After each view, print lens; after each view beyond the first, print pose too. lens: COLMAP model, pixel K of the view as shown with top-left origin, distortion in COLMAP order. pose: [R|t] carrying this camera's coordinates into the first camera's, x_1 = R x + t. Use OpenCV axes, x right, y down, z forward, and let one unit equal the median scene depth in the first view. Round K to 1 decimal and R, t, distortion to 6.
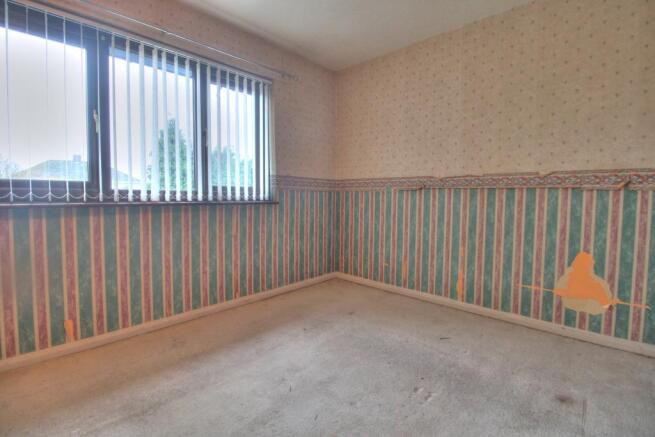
lens RADIAL K [[307.7, 0, 335.0], [0, 307.7, 212.3], [0, 0, 1]] dist [-0.022325, -0.000912]
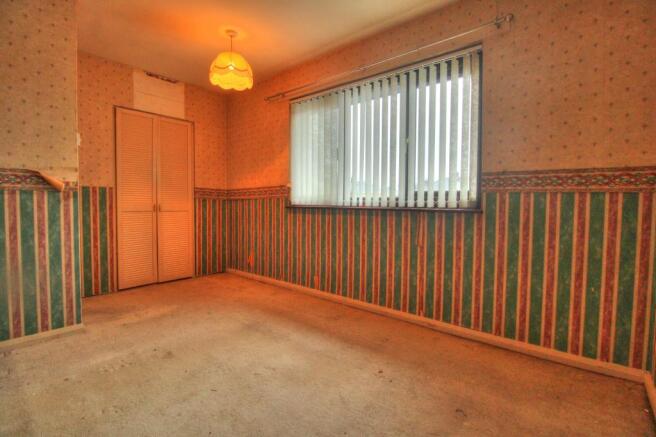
lens RADIAL K [[308.2, 0, 335.5], [0, 308.2, 212.3], [0, 0, 1]] dist [-0.022325, -0.000912]
pose [[0.031455, 0.031840, -0.998998, 0.595076], [-0.053745, 0.998100, 0.030119, -0.038451], [0.998059, 0.052744, 0.033107, 0.748737]]
